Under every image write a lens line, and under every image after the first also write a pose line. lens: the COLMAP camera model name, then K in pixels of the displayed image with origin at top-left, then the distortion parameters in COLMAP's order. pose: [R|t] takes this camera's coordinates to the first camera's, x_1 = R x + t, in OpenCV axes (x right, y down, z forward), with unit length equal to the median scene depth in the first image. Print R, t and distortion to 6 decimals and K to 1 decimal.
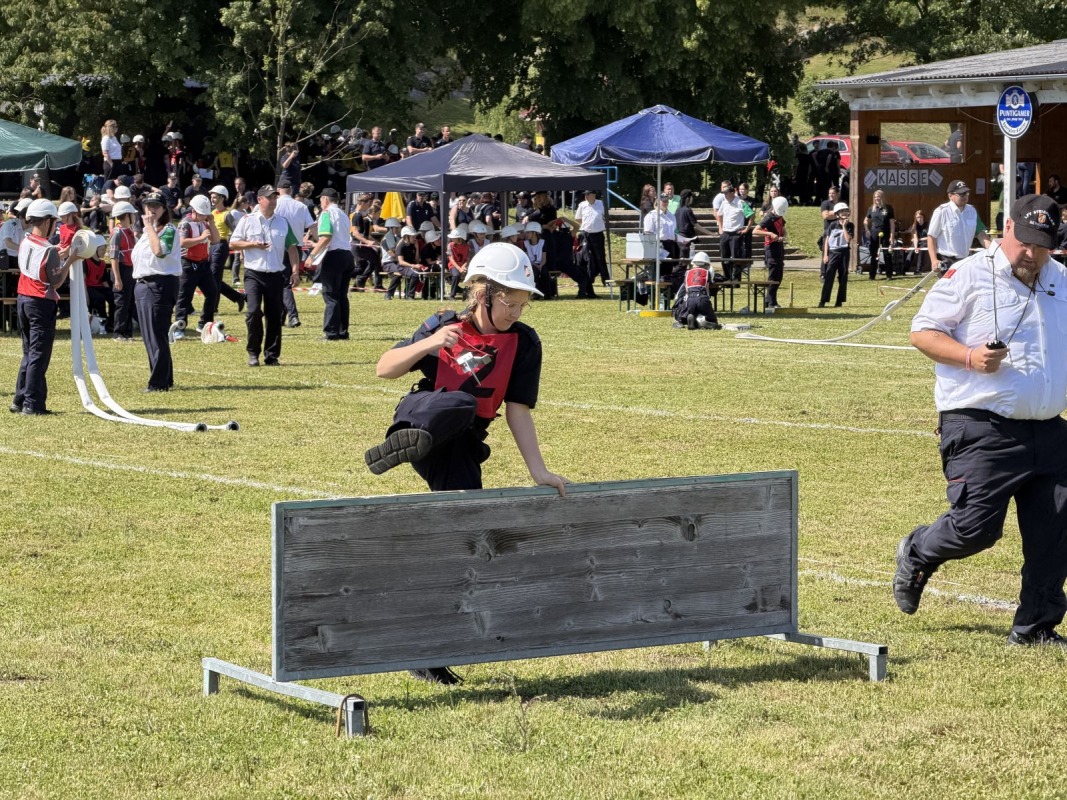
lens RADIAL K [[3605.1, 0, 536.6], [0, 3605.1, 400.2], [0, 0, 1]] dist [0.356022, 0.000000]
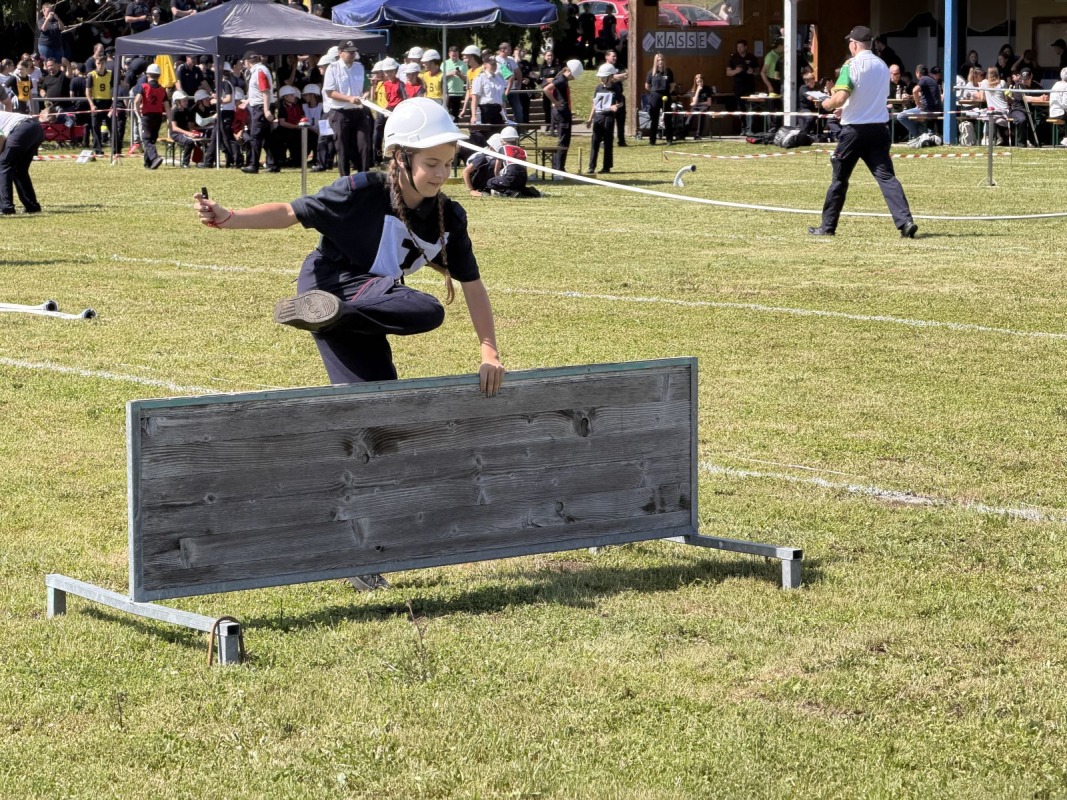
lens RADIAL K [[3605.1, 0, 529.8], [0, 3605.1, 400.0], [0, 0, 1]] dist [0.356022, 0.000000]
pose [[0.997748, -0.009795, 0.066362, -0.030505], [0.007332, 0.999279, 0.037250, -0.003981], [-0.066679, -0.036679, 0.997100, 0.097109]]
